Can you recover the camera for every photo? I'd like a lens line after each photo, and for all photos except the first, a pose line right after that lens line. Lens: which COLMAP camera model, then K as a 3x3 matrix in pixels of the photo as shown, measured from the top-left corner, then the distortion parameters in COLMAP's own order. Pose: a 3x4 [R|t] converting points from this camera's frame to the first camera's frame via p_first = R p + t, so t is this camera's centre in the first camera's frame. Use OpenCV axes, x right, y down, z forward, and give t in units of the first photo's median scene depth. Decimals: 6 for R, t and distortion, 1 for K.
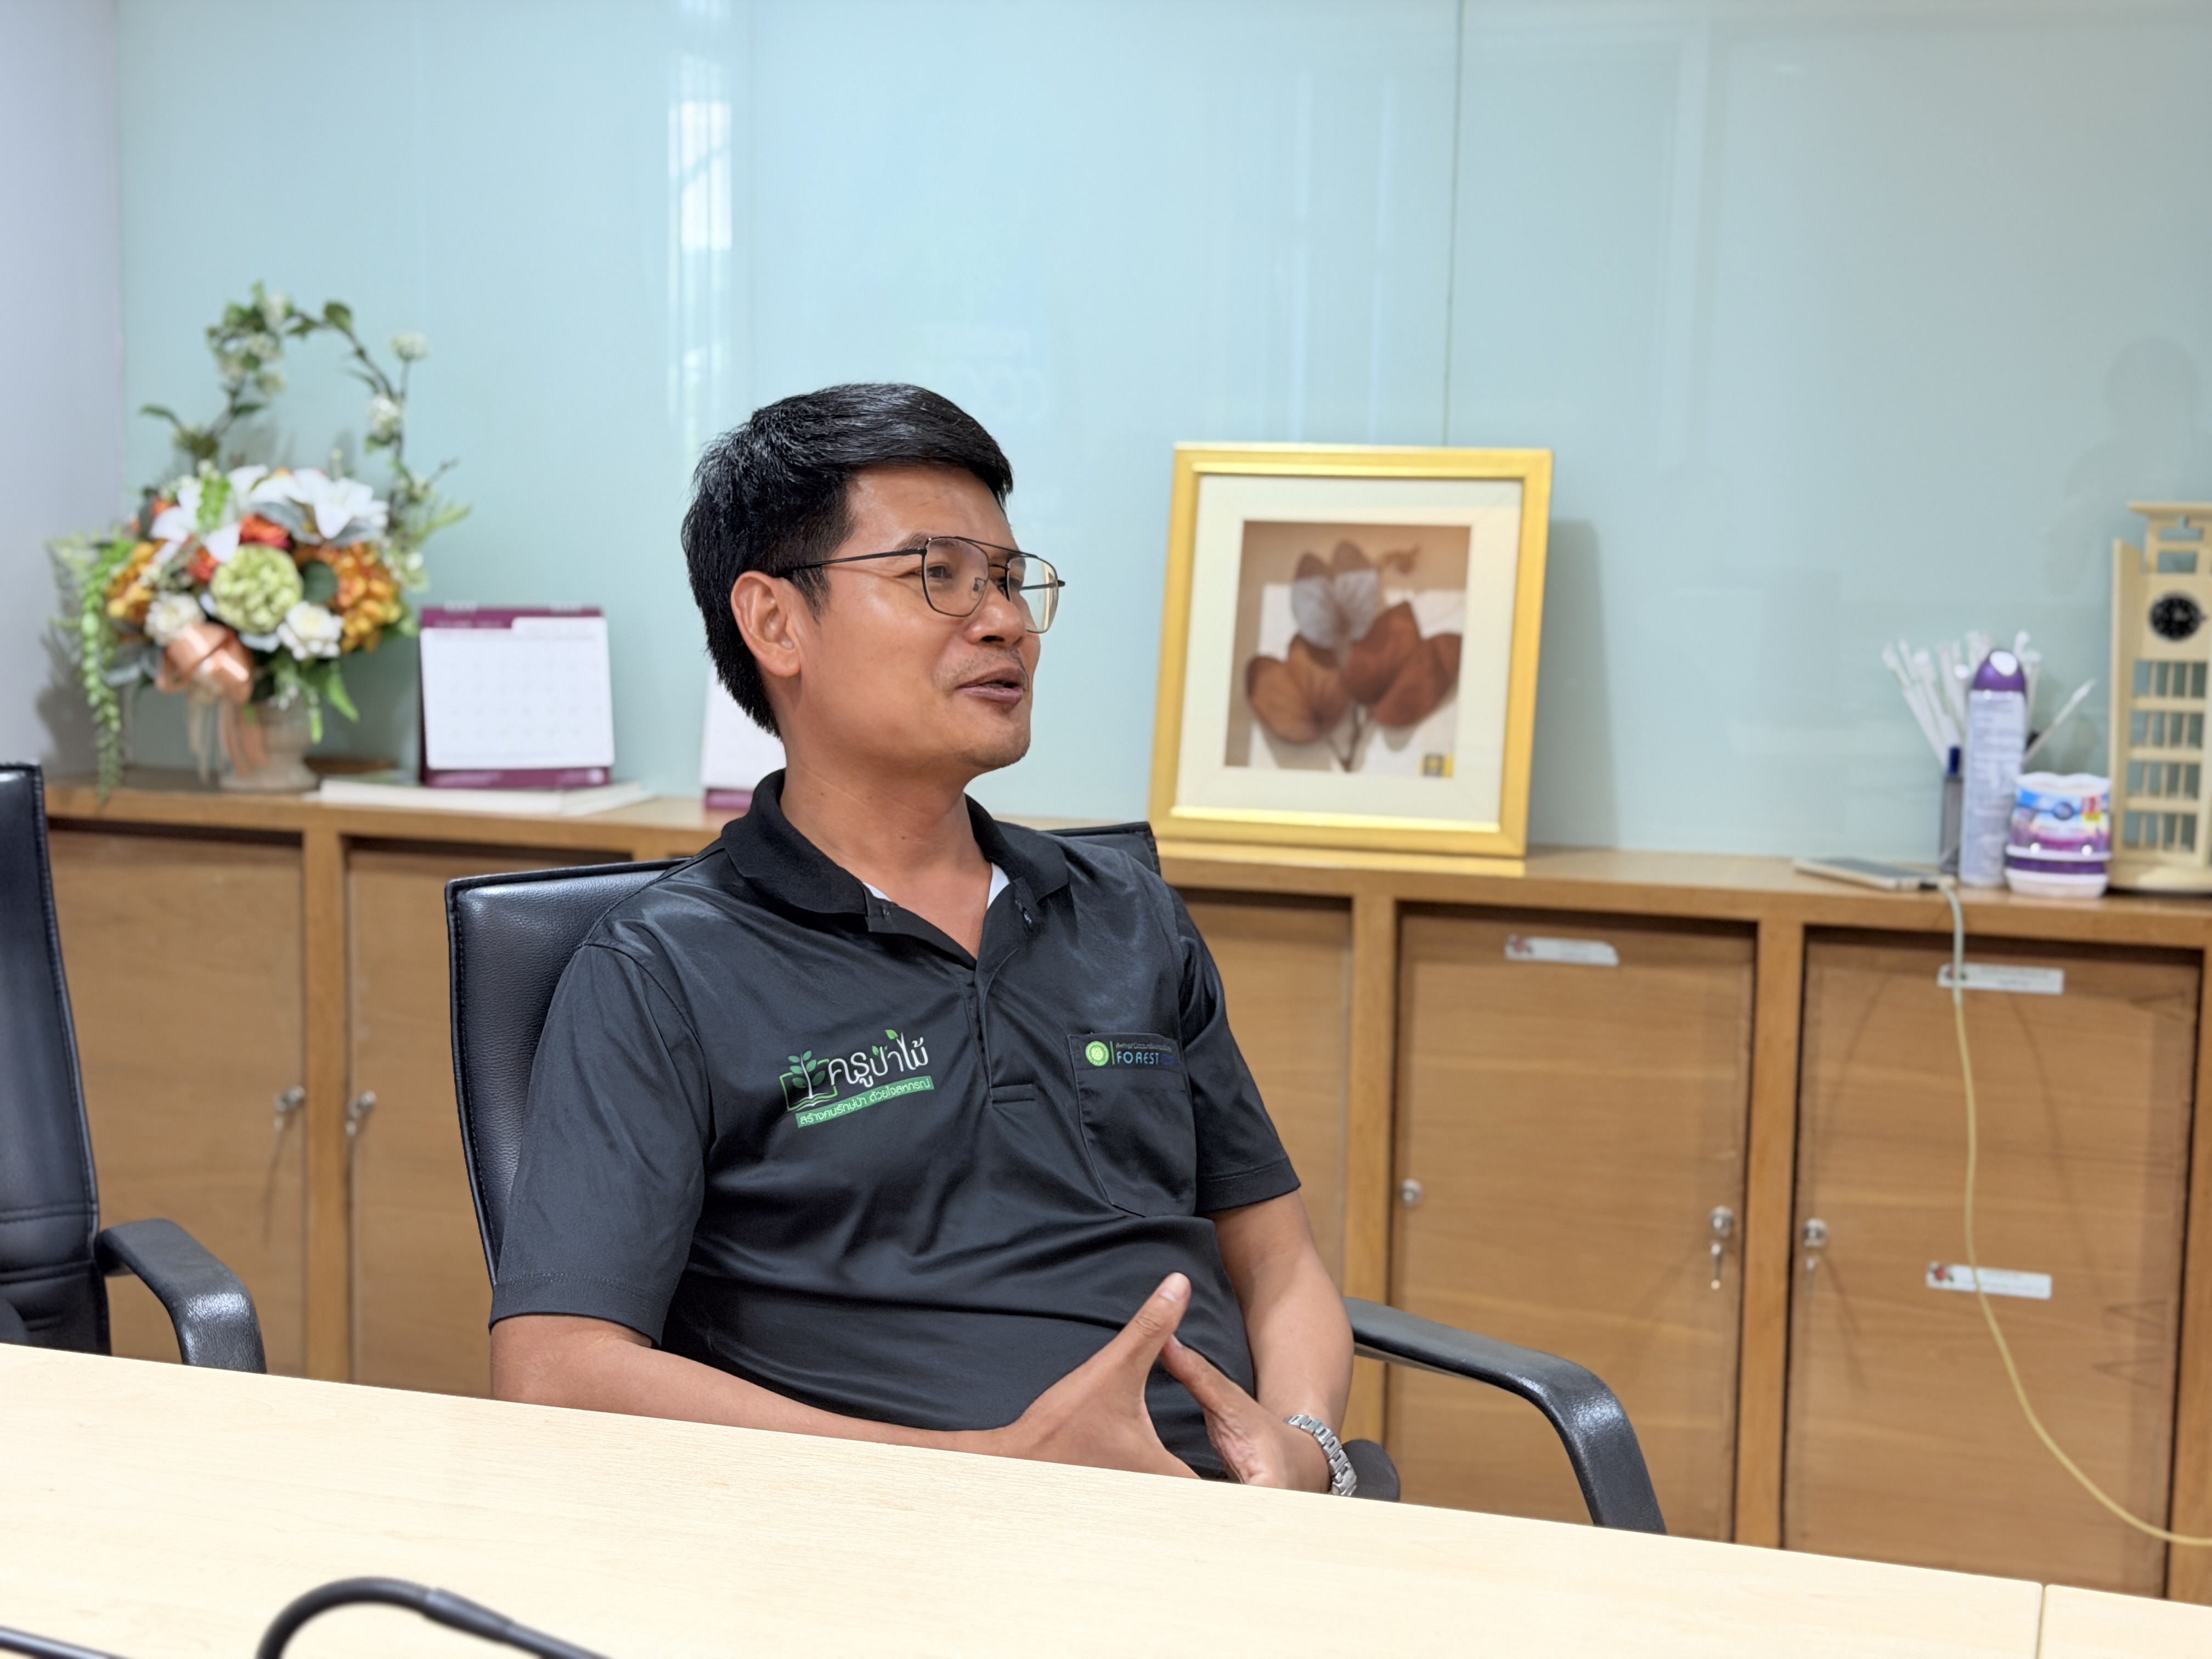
lens RADIAL K [[3048.6, 0, 1109.7], [0, 3048.6, 819.0], [0, 0, 1]] dist [0.130275, 0.000000]
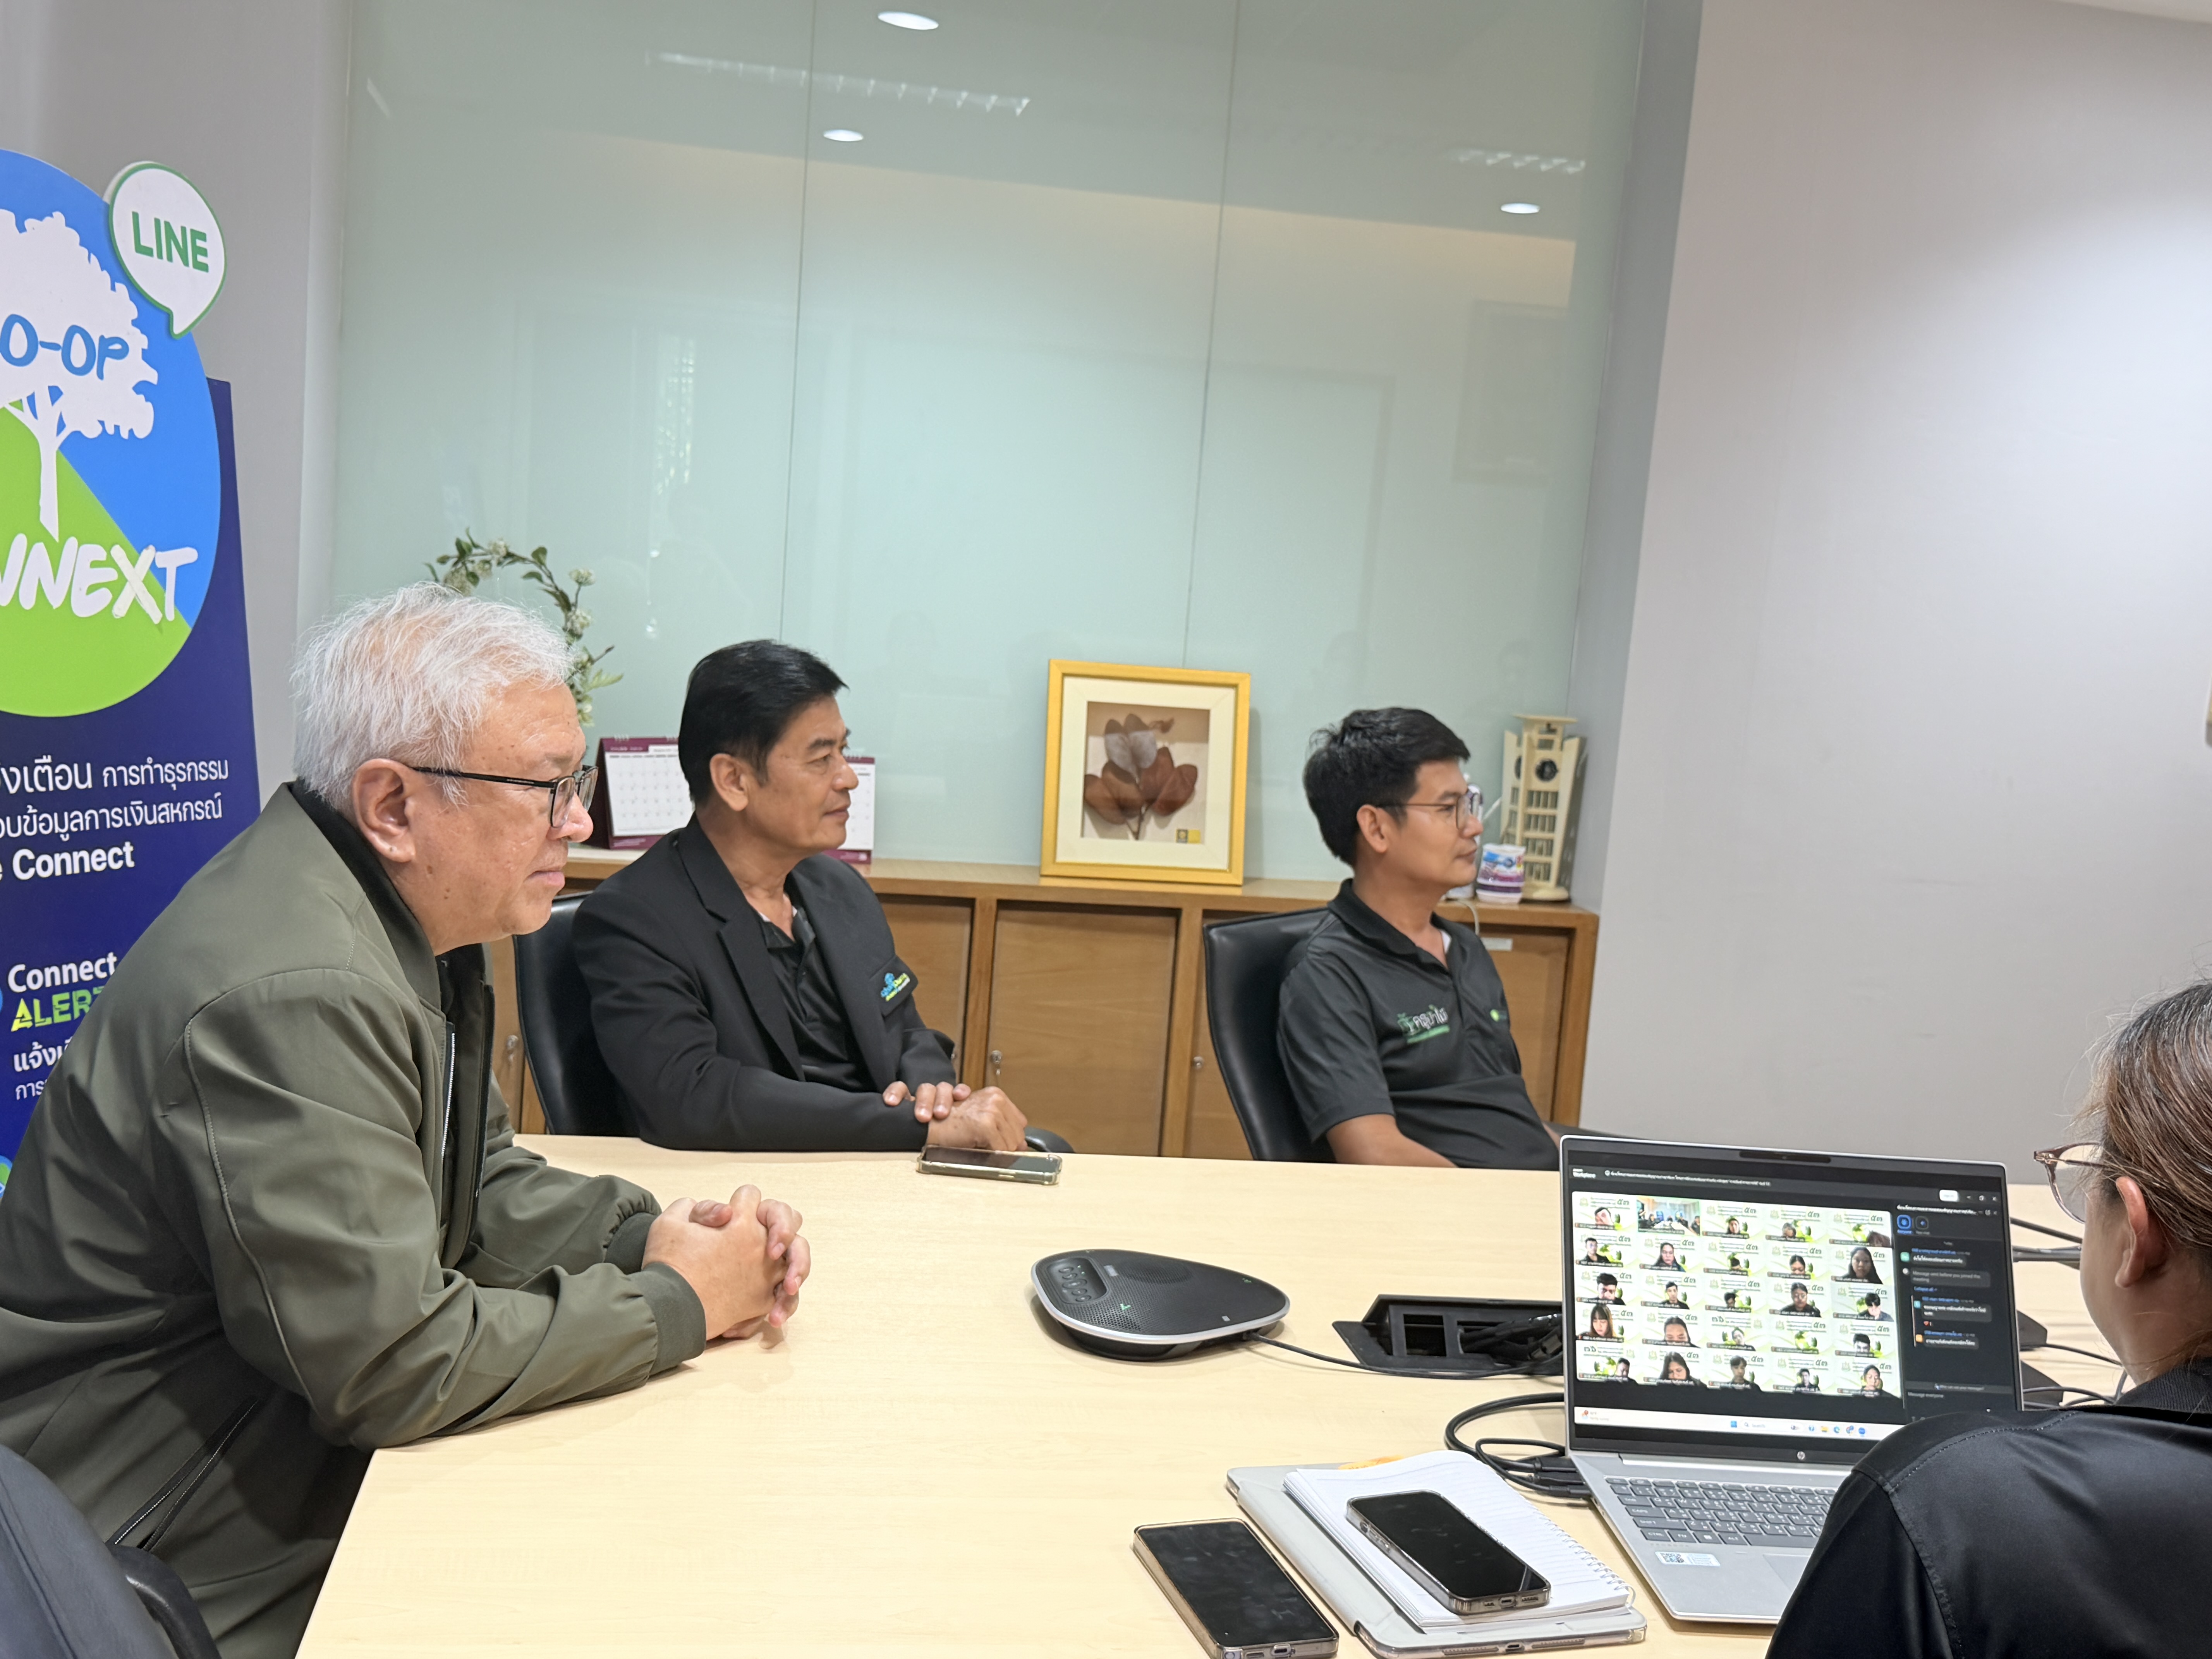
lens RADIAL K [[2227.1, 0, 1090.3], [0, 2227.1, 827.7], [0, 0, 1]] dist [0.009868, 0.000000]
pose [[0.881492, -0.004496, 0.472178, -0.536328], [-0.006956, 0.999723, 0.022504, -0.048160], [-0.472148, -0.023121, 0.881216, -0.160488]]
